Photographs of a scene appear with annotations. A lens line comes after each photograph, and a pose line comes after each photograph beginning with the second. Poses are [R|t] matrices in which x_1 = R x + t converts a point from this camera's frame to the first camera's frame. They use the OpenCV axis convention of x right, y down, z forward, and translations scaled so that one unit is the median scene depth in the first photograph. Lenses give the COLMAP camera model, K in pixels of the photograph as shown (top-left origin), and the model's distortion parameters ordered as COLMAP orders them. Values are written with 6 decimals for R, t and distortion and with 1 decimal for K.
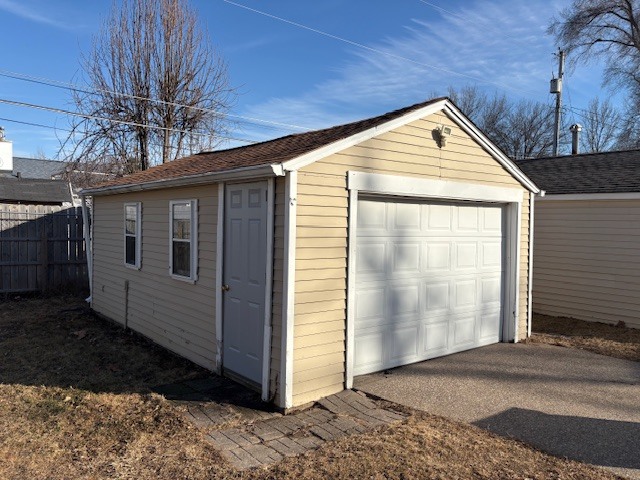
lens RADIAL K [[488.9, 0, 323.0], [0, 488.9, 240.5], [0, 0, 1]] dist [0.005957, -0.004439]
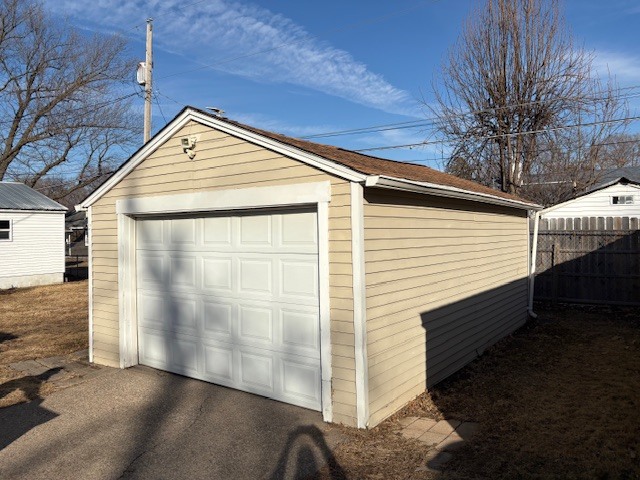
lens RADIAL K [[488.9, 0, 323.4], [0, 488.9, 238.3], [0, 0, 1]] dist [0.005957, -0.004439]
pose [[0.263202, -0.012593, -0.964659, 1.238770], [-0.016862, 0.999702, -0.017651, -0.022374], [0.964593, 0.020912, 0.262911, 1.005900]]
